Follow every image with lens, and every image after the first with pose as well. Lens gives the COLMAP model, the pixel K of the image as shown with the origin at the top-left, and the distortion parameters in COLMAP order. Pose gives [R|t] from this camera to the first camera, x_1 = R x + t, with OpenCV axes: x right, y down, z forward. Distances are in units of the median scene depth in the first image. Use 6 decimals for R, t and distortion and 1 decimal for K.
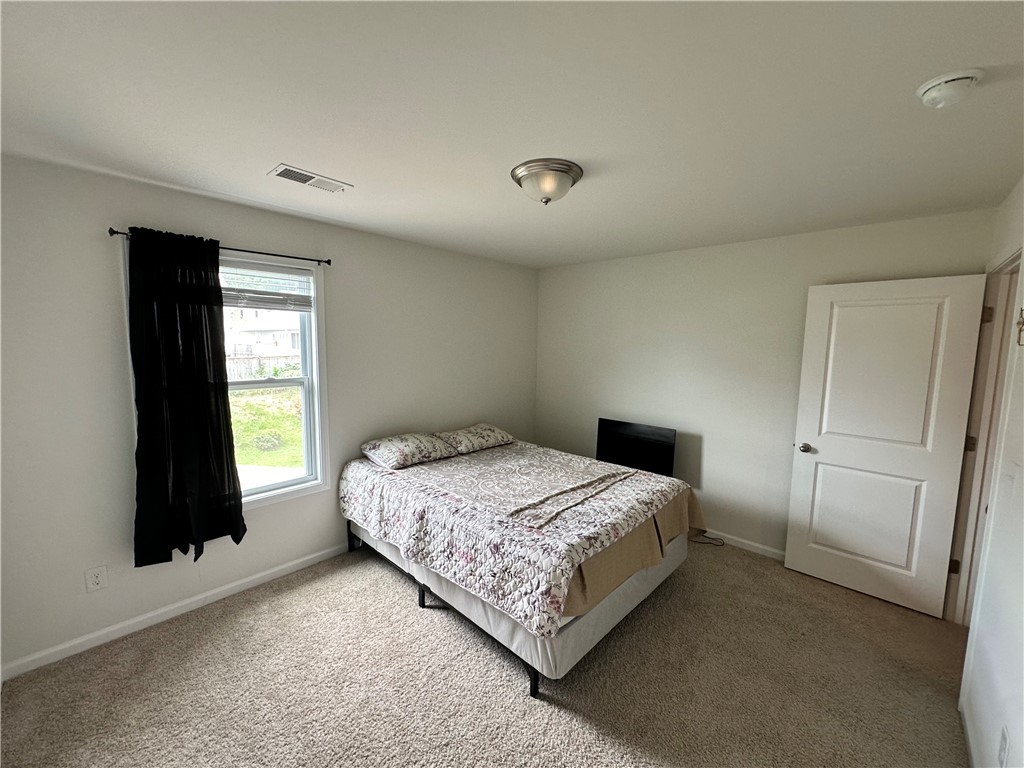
lens RADIAL K [[408.6, 0, 516.4], [0, 408.6, 383.6], [0, 0, 1]] dist [-0.001564, -0.000014]
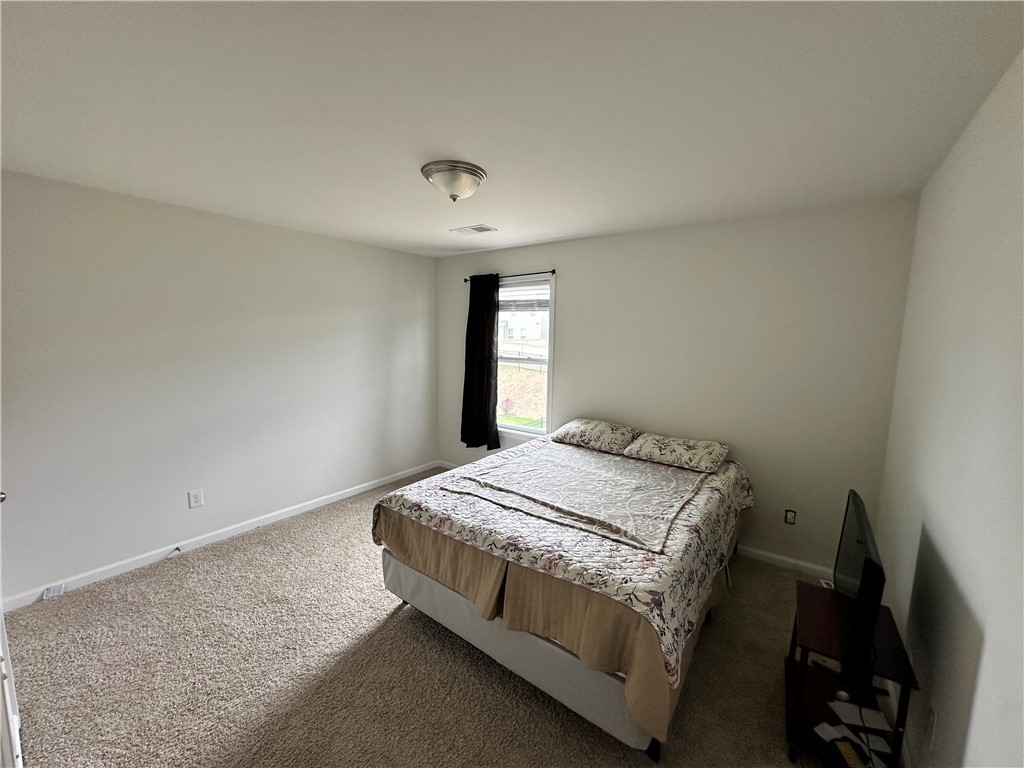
lens RADIAL K [[408.6, 0, 509.5], [0, 408.6, 388.1], [0, 0, 1]] dist [-0.001564, -0.000014]
pose [[0.102929, 0.118924, -0.987554, 0.919826], [-0.114509, 0.987643, 0.107000, -0.056598], [0.988076, 0.102071, 0.115275, 0.799572]]
